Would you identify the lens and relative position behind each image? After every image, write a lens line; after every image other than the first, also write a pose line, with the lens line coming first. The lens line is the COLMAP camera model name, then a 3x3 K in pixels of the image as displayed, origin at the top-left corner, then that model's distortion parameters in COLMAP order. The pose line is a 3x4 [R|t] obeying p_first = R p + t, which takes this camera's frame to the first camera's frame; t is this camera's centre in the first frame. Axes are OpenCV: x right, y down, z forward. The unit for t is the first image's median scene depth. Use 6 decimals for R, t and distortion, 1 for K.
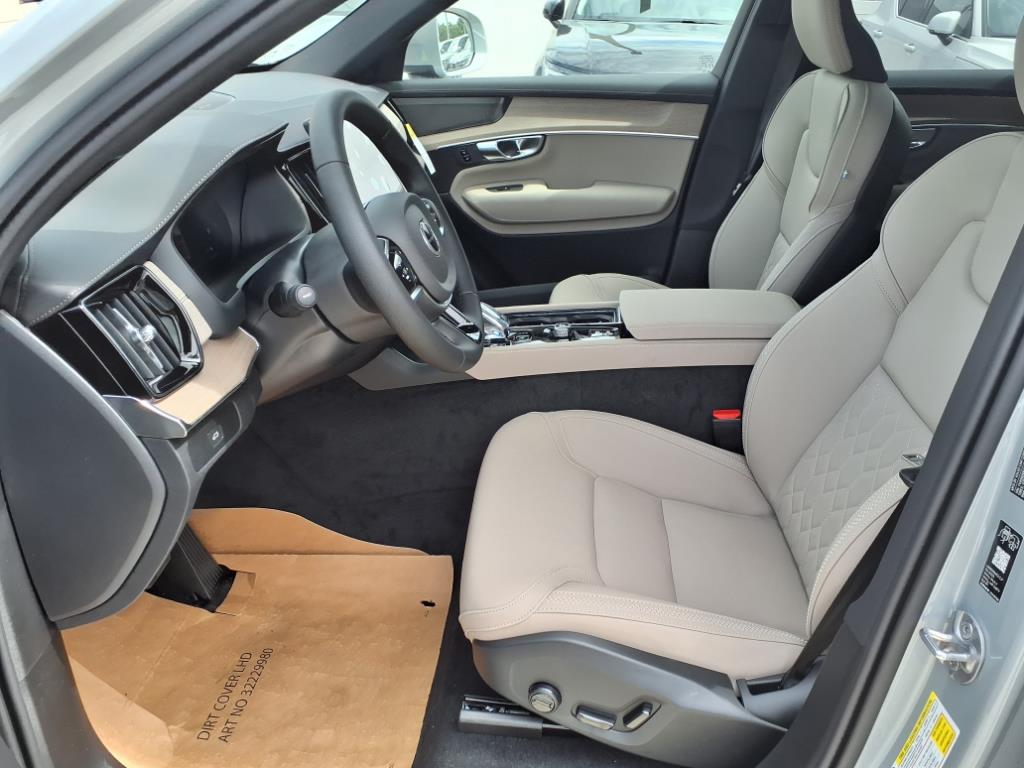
lens RADIAL K [[812.6, 0, 512.0], [0, 812.6, 384.0], [0, 0, 1]] dist [0.005205, 0.001231]
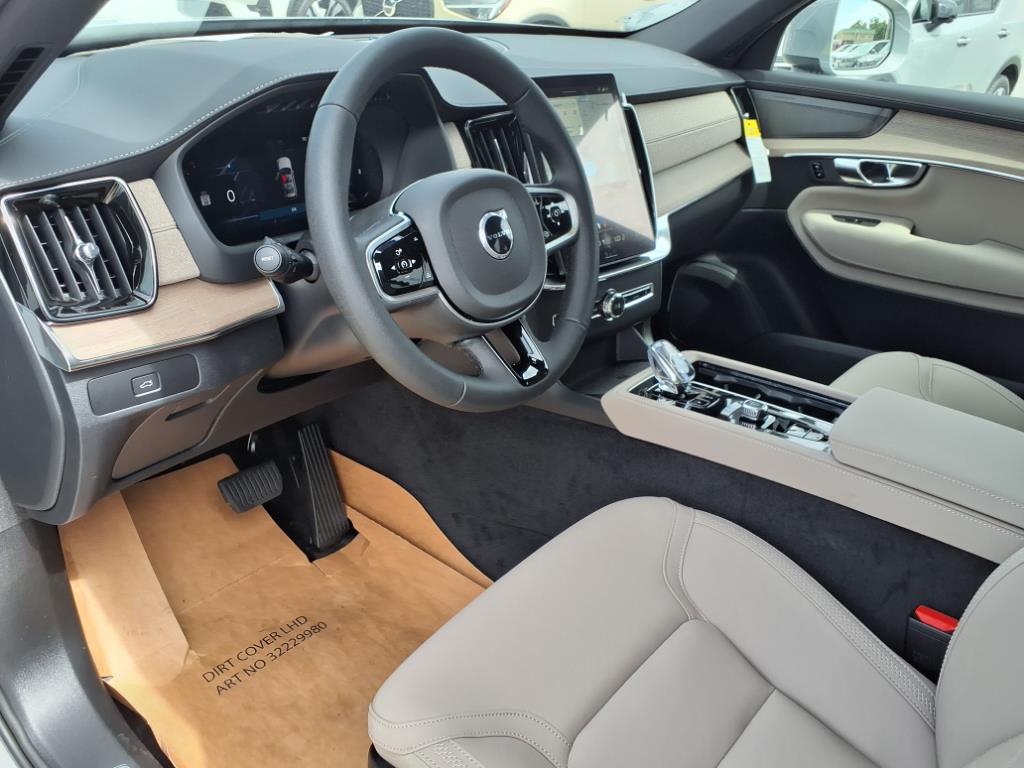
lens RADIAL K [[801.4, 0, 511.5], [0, 801.4, 372.3], [0, 0, 1]] dist [0.110072, -0.252617]
pose [[0.812600, 0.312458, -0.491987, 0.159525], [-0.316625, 0.945384, 0.077448, -0.058309], [0.489316, 0.092841, 0.867151, 0.172392]]
